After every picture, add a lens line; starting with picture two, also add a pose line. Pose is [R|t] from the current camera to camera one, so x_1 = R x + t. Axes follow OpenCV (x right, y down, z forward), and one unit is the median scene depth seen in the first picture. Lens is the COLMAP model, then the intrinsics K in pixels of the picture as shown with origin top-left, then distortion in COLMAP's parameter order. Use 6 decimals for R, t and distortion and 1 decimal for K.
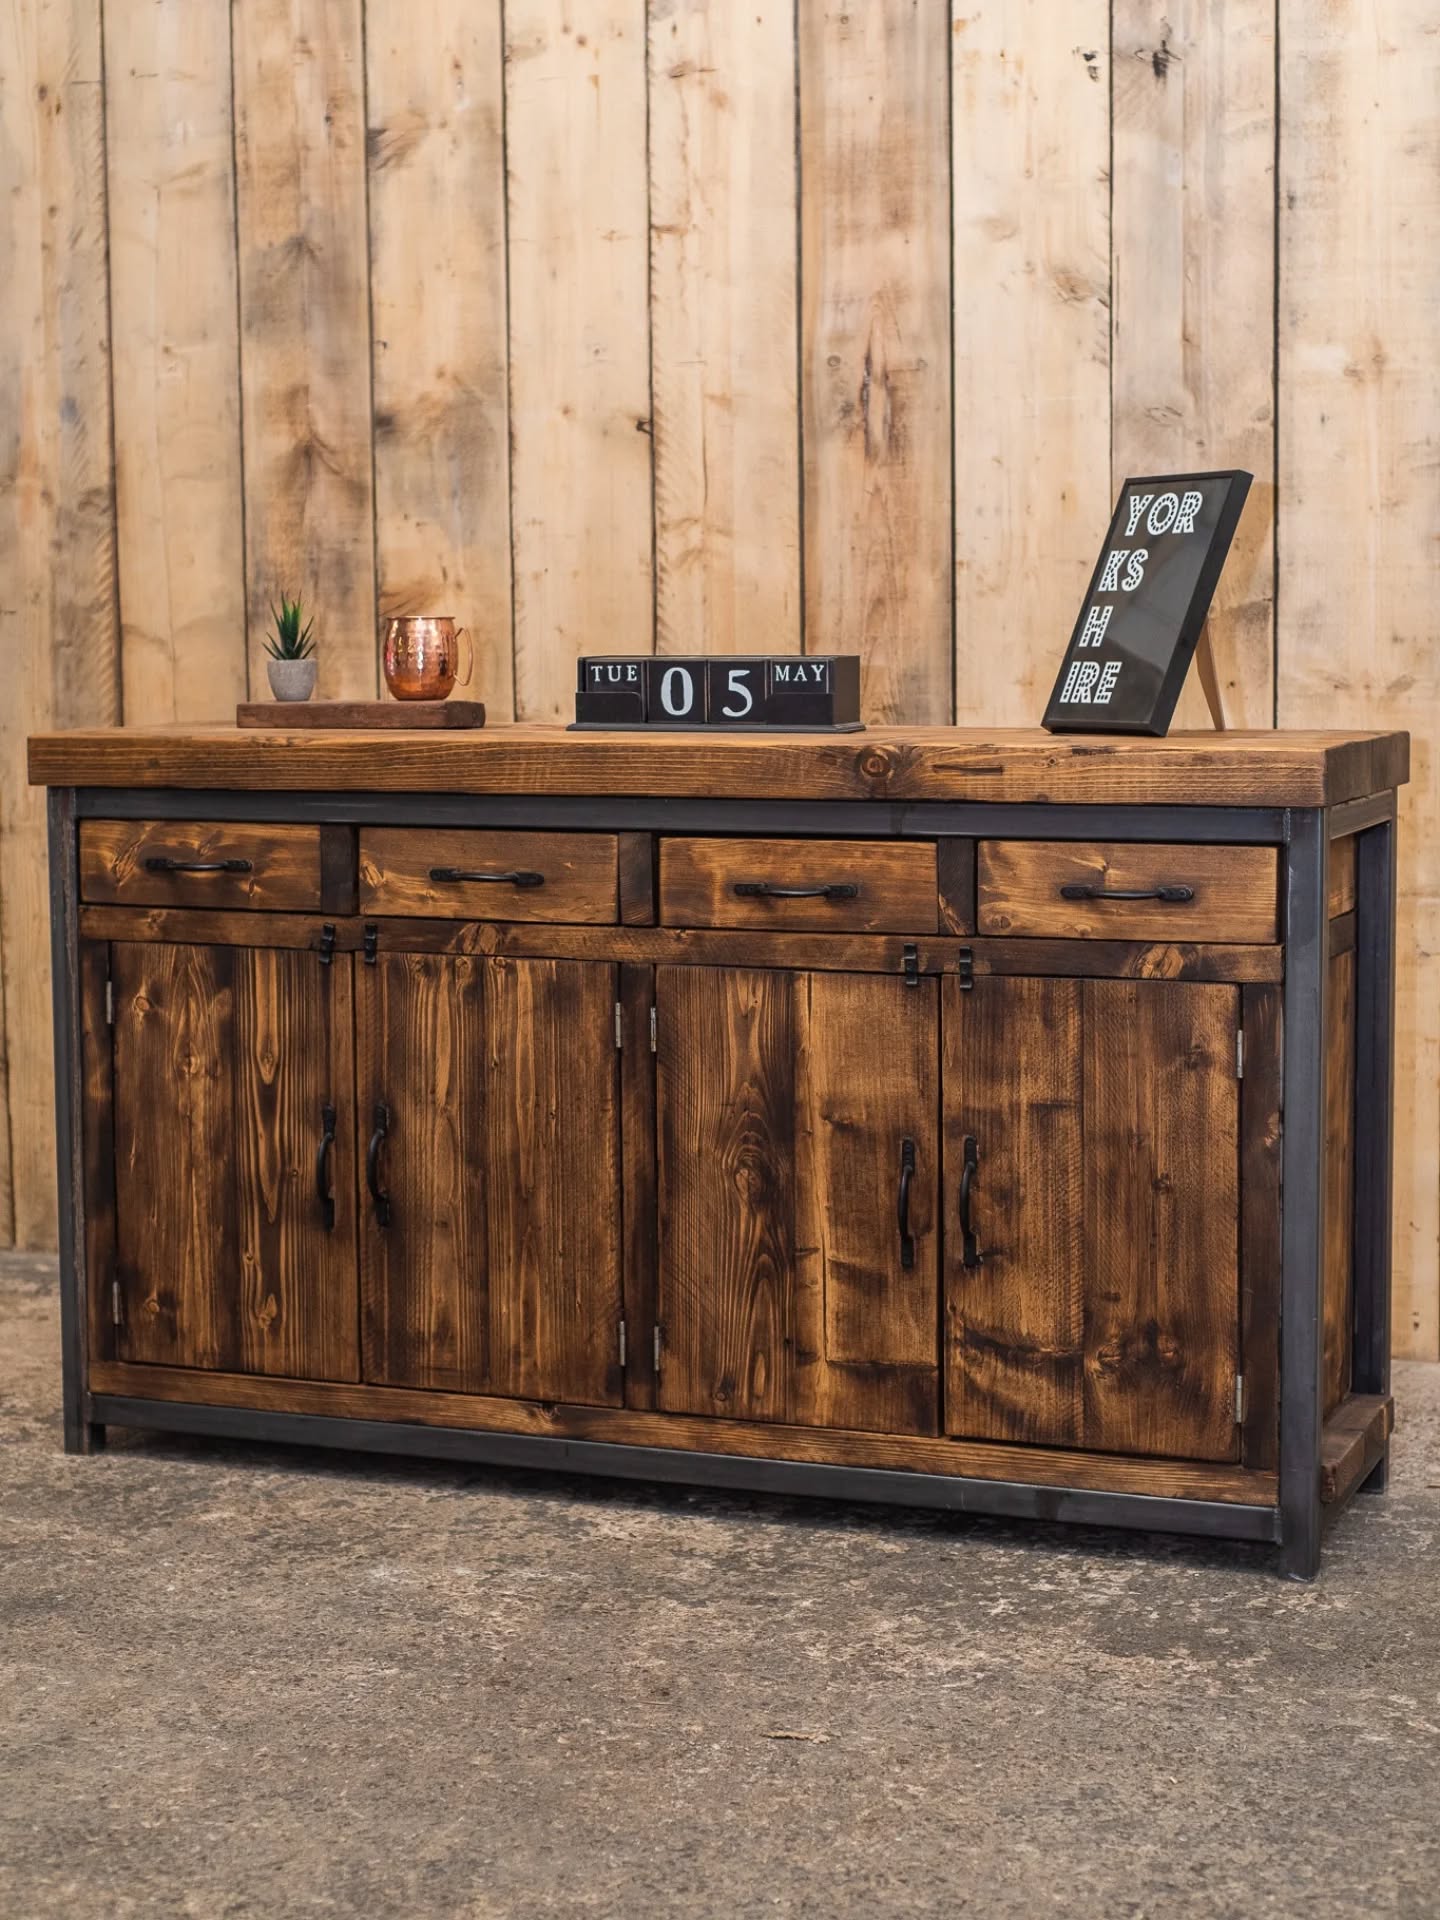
lens RADIAL K [[3393.6, 0, 722.7], [0, 3393.6, 907.5], [0, 0, 1]] dist [-0.010259, 0.000000]
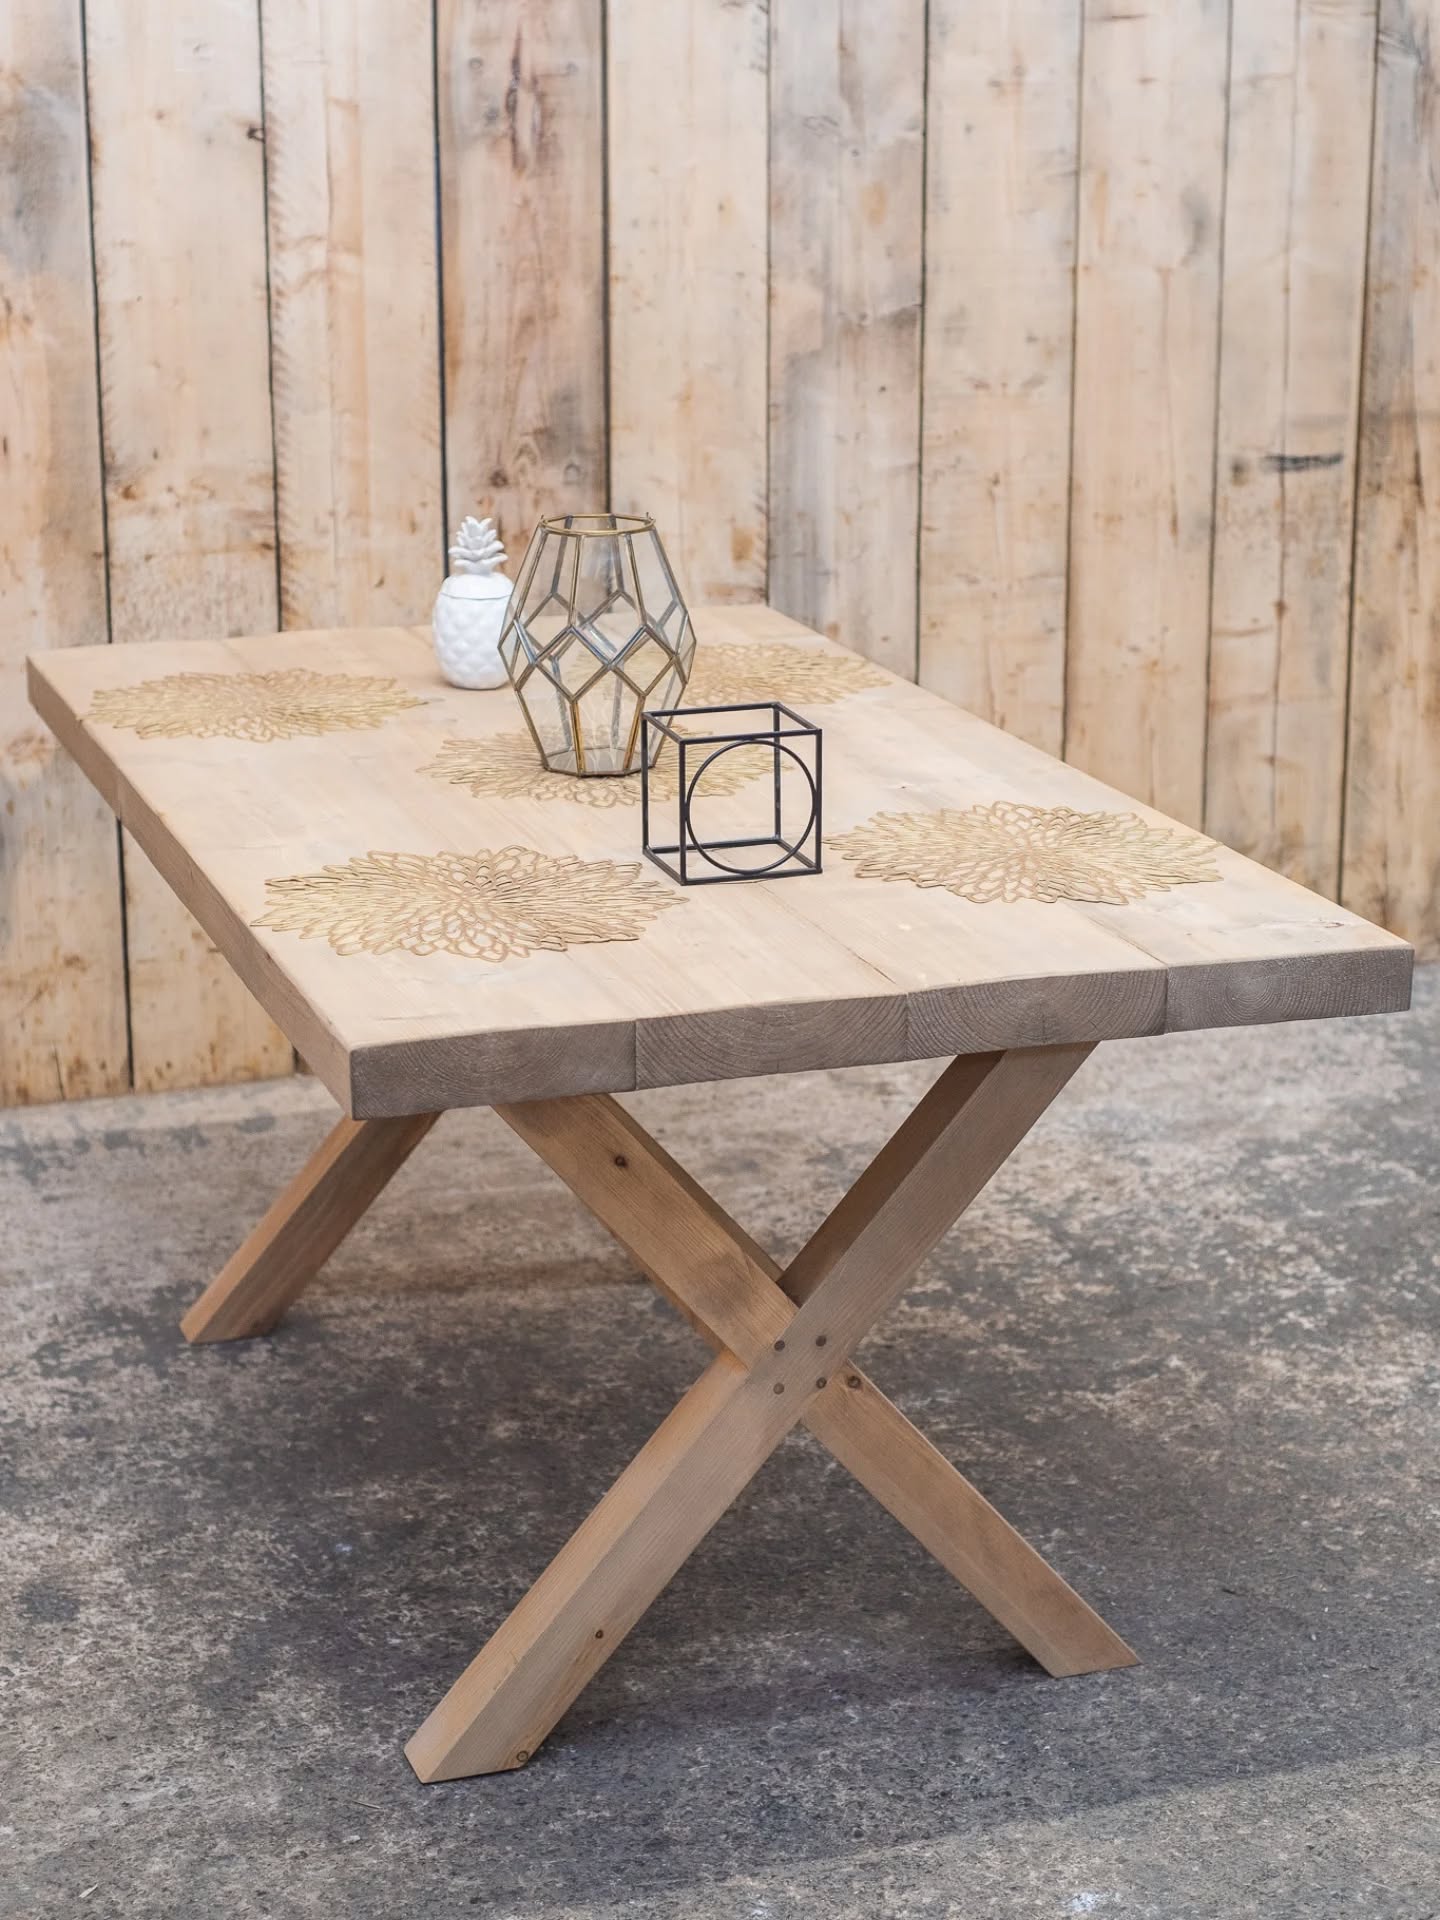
lens RADIAL K [[3644.6, 0, 749.5], [0, 3644.6, 853.1], [0, 0, 1]] dist [-0.014765, 0.000000]
pose [[0.747017, -0.163706, 0.644333, -0.567765], [0.057215, 0.981442, 0.183022, -0.122498], [-0.662338, -0.099855, 0.742521, 0.181453]]
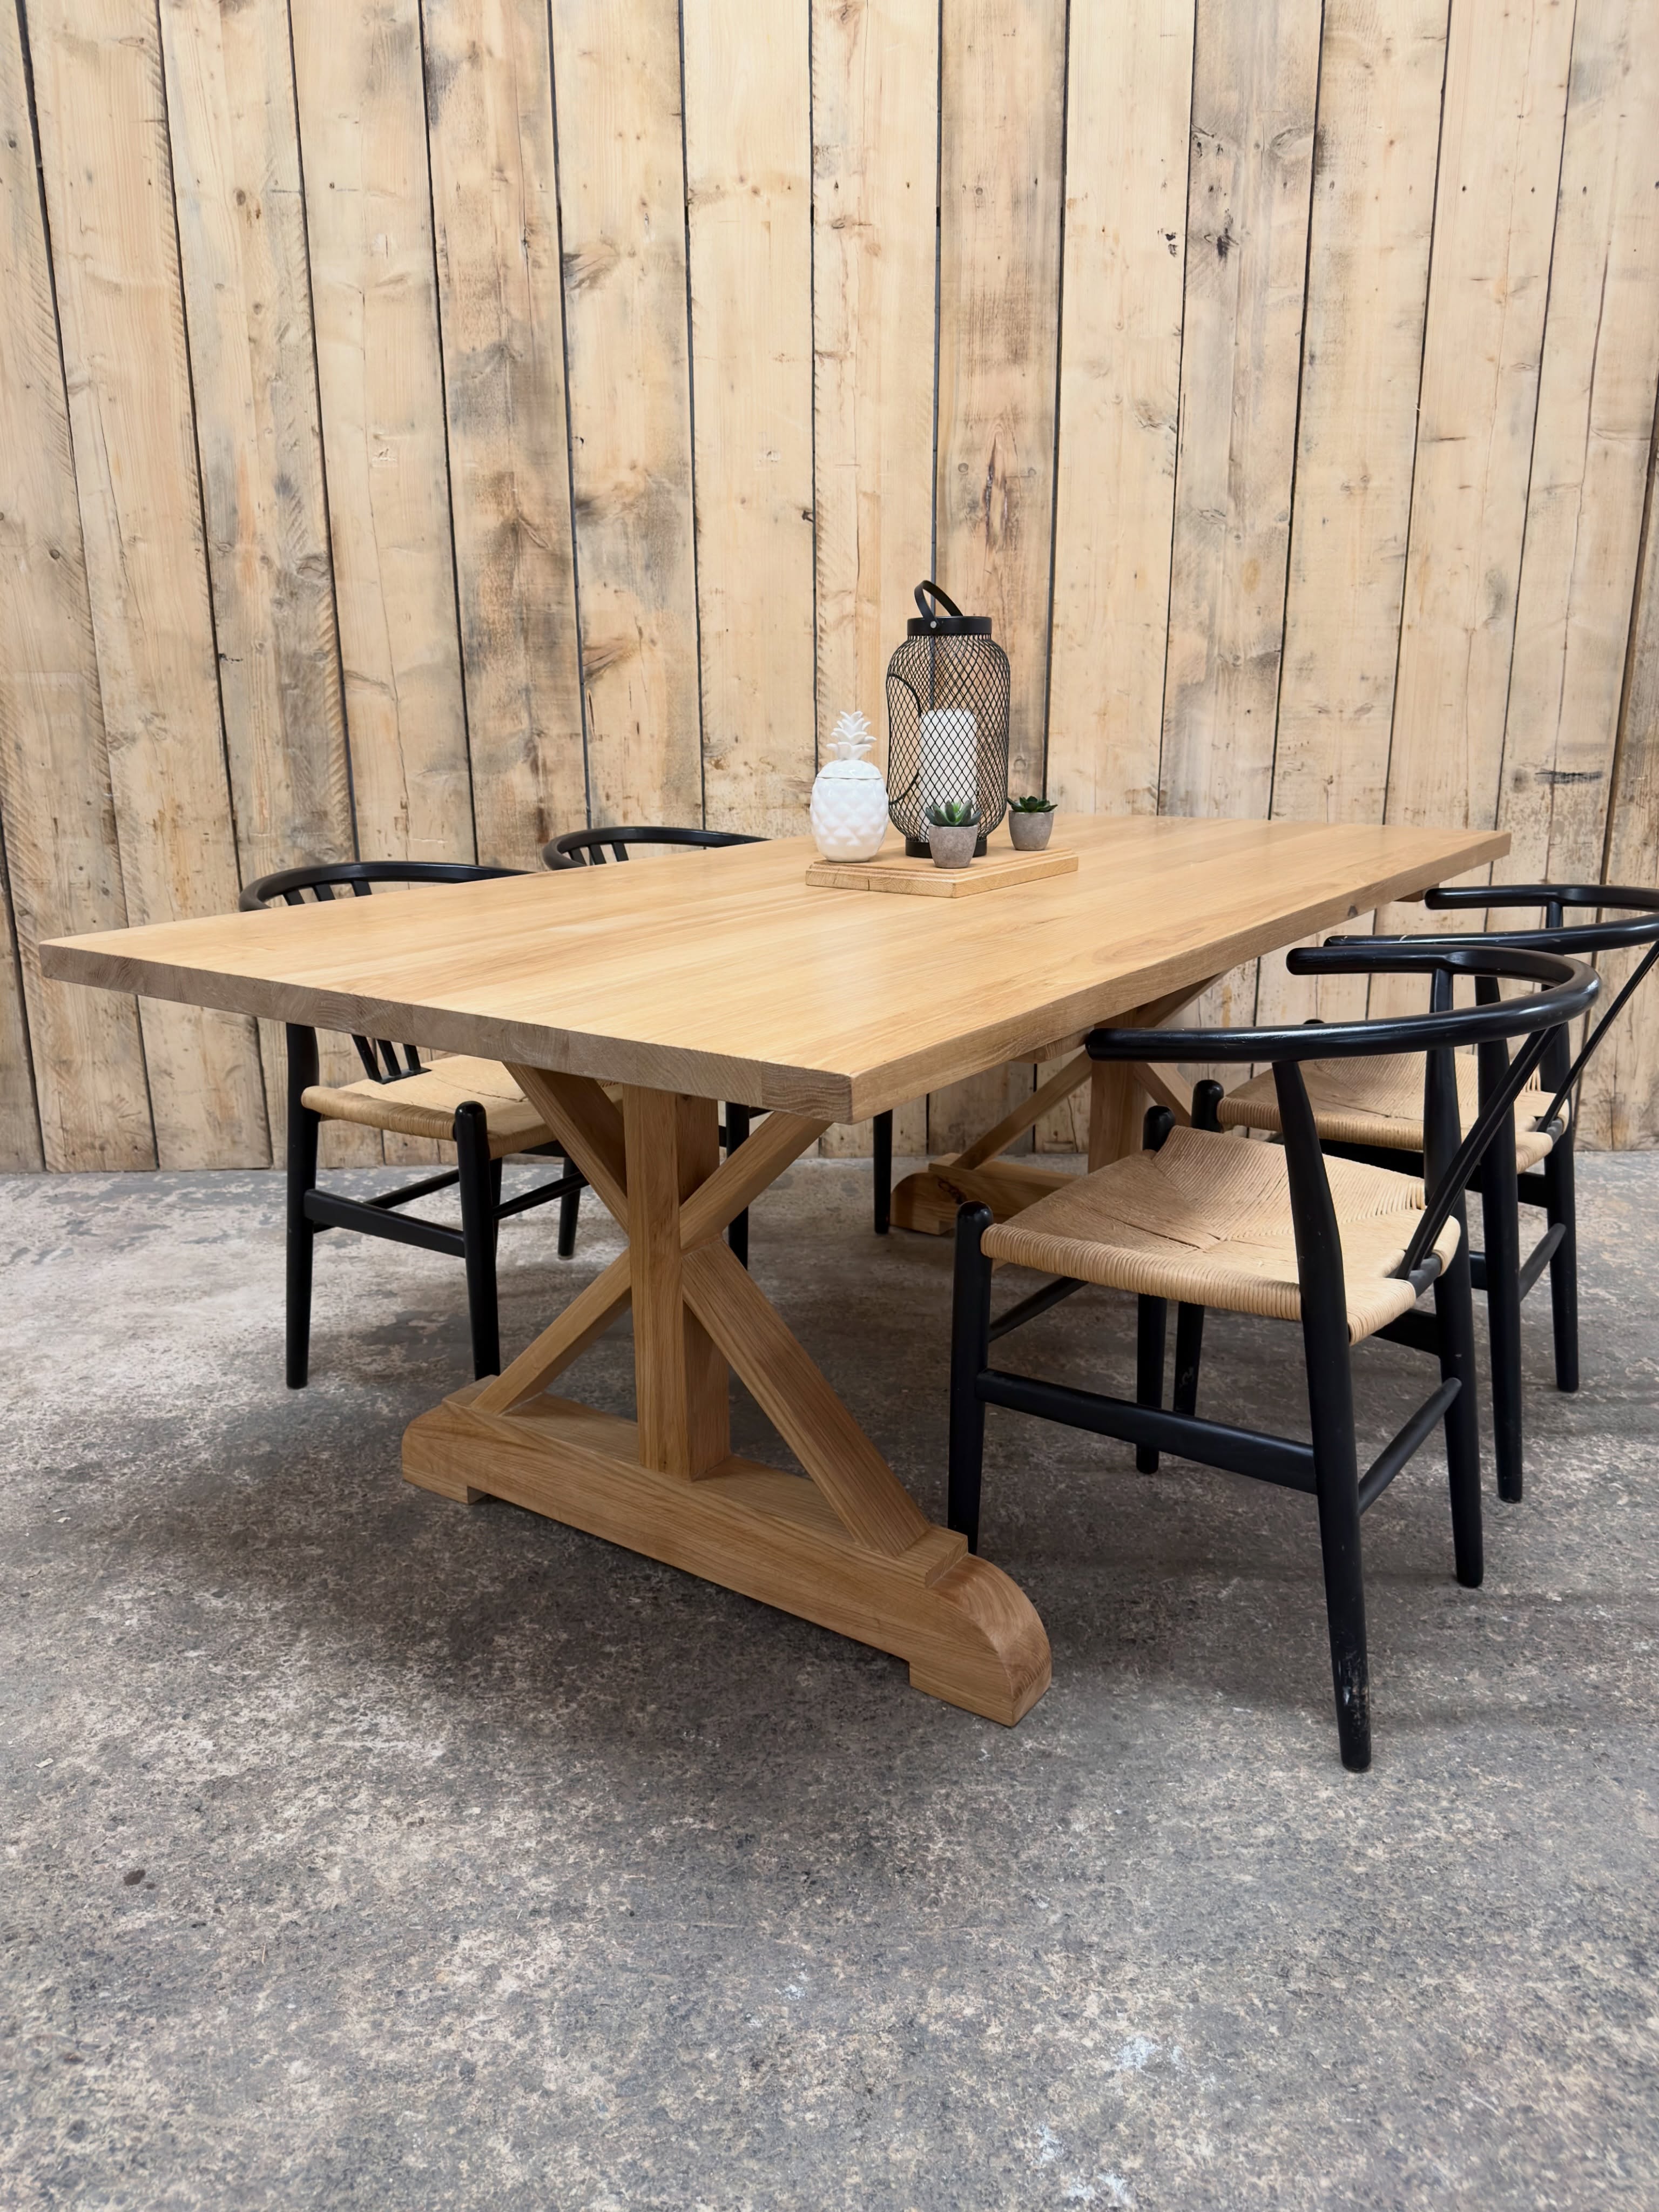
lens RADIAL K [[1644.9, 0, 830.8], [0, 1644.9, 1091.3], [0, 0, 1]] dist [0.042990, -0.060035]
pose [[0.905893, -0.102902, 0.410816, -0.297946], [0.037905, 0.985839, 0.163352, -0.025573], [-0.421808, -0.132407, 0.896965, 0.387414]]
